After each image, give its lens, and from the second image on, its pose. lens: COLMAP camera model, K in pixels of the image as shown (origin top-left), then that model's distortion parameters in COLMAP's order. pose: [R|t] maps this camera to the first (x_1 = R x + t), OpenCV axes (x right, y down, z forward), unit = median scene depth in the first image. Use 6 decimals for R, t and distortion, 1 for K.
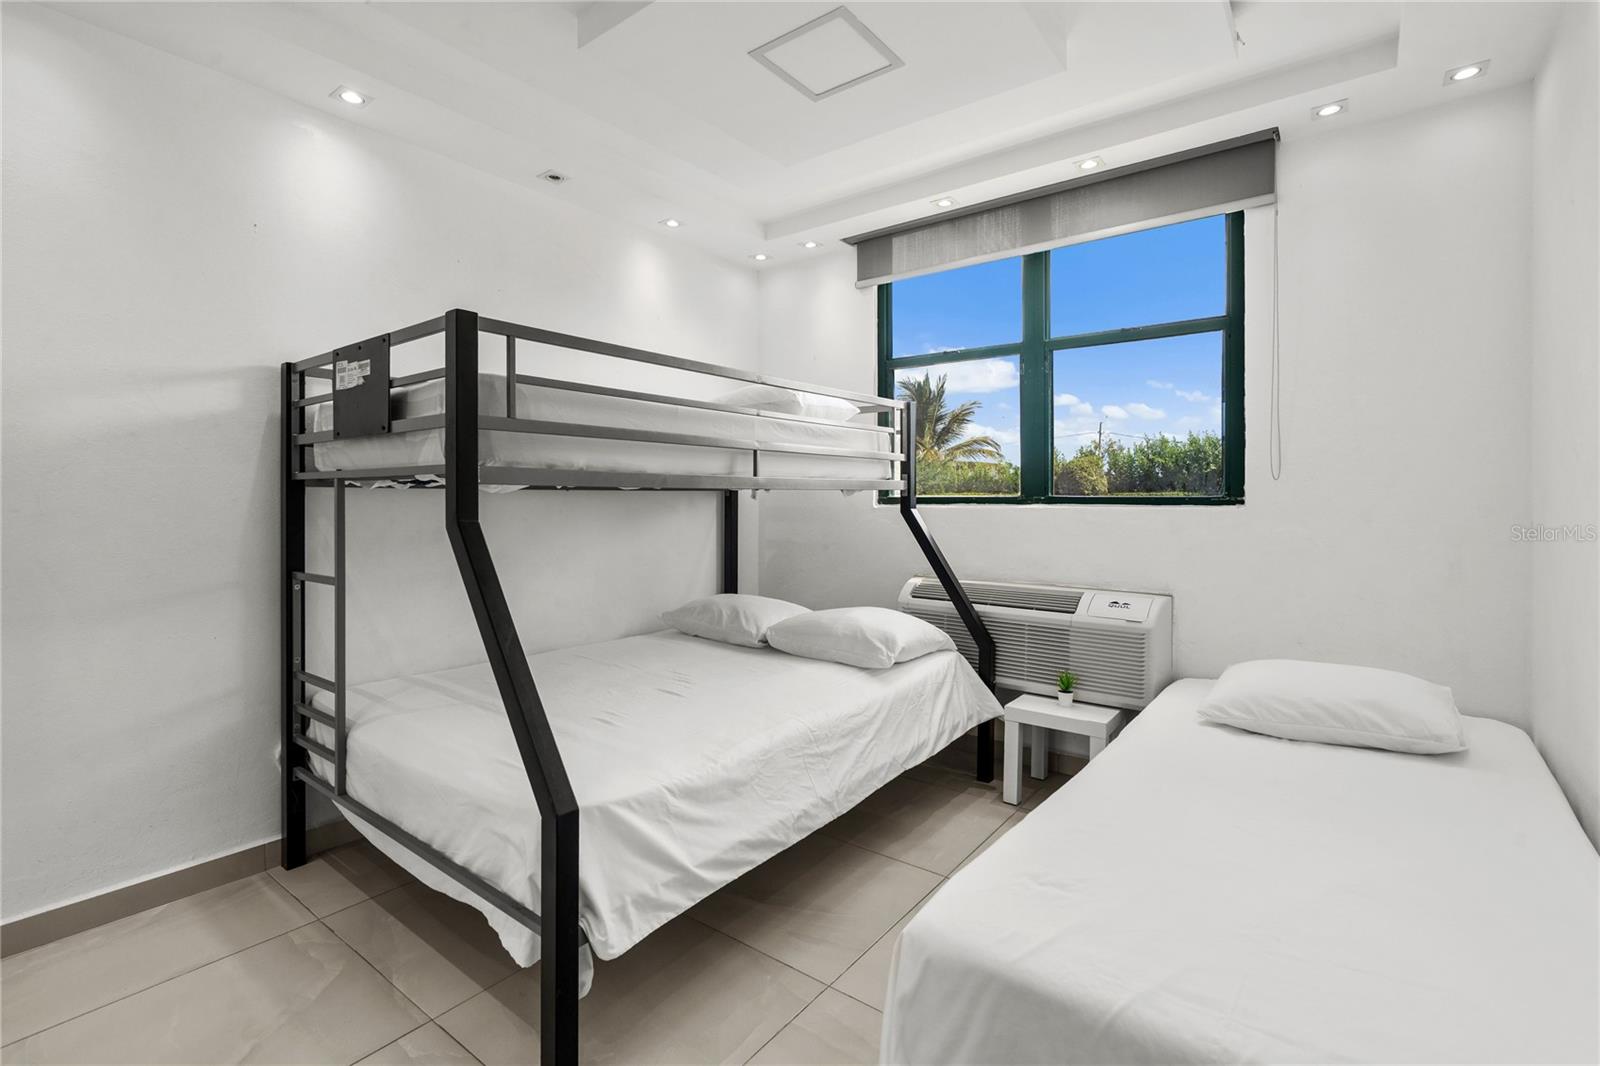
lens RADIAL K [[725.6, 0, 793.0], [0, 725.6, 504.7], [0, 0, 1]] dist [-0.000374, 0.000501]
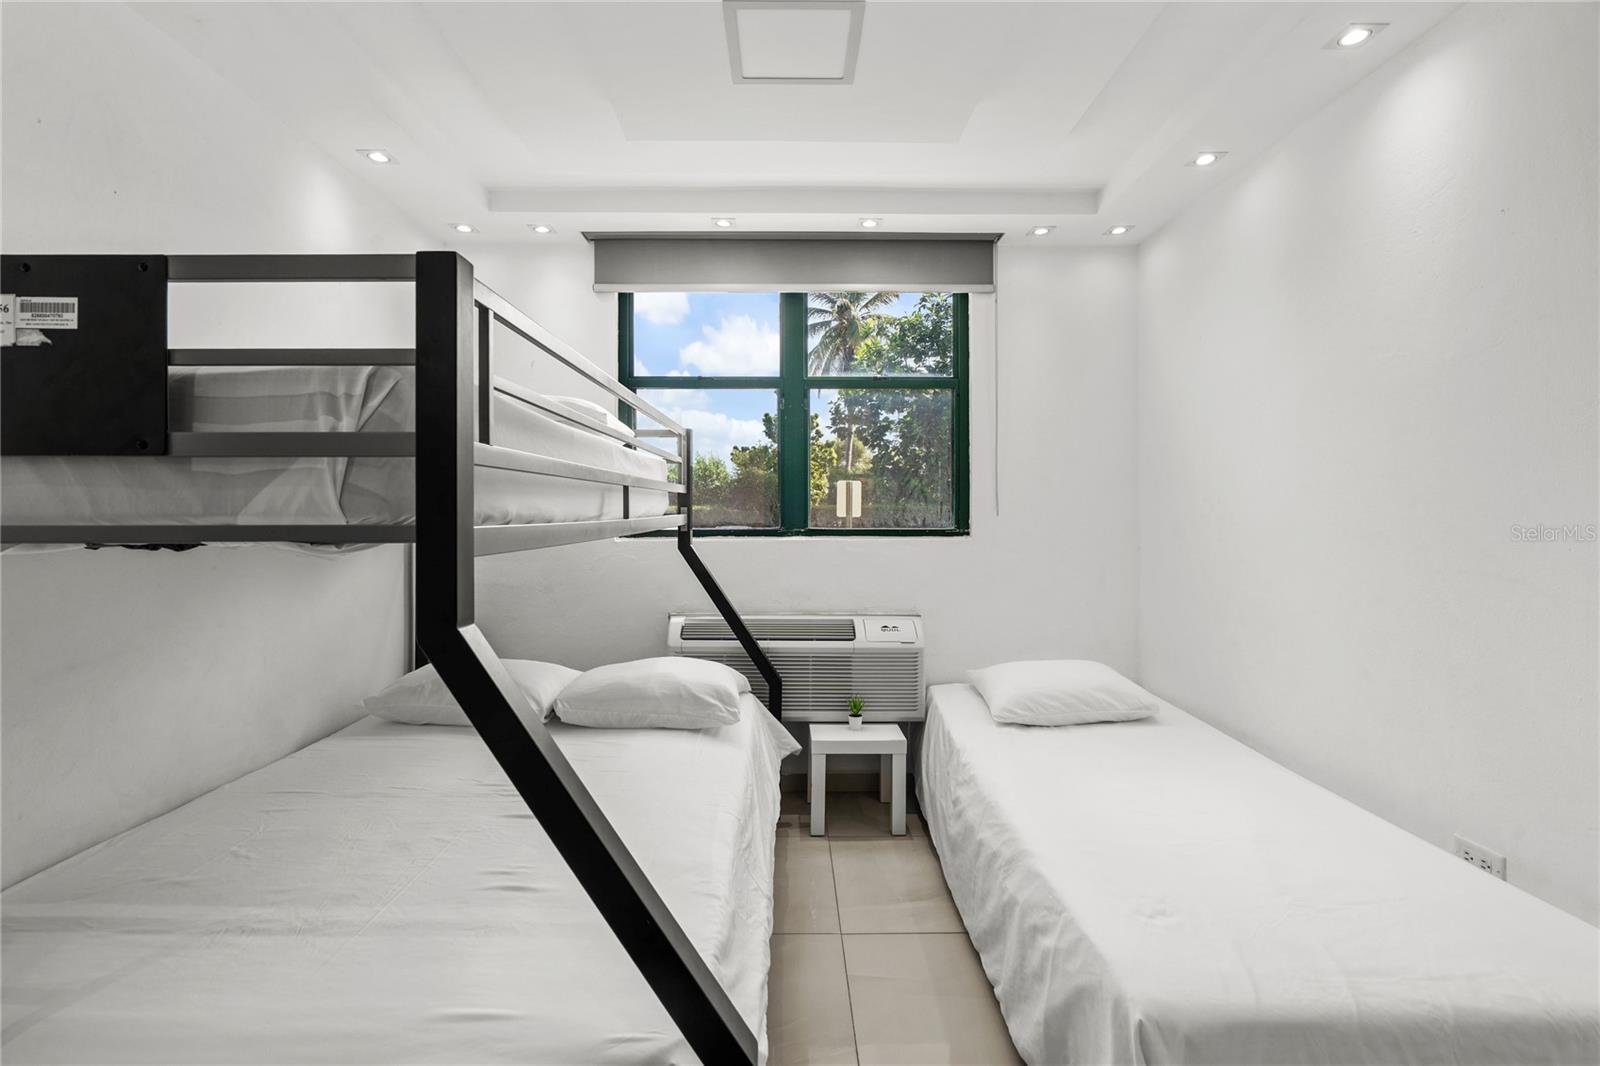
lens RADIAL K [[719.1, 0, 795.5], [0, 719.1, 513.5], [0, 0, 1]] dist [-0.002103, 0.000675]
pose [[0.790005, -0.004260, 0.613086, -0.337067], [0.007318, 0.999970, -0.002483, -0.035265], [-0.613057, 0.006448, 0.790012, 0.223641]]
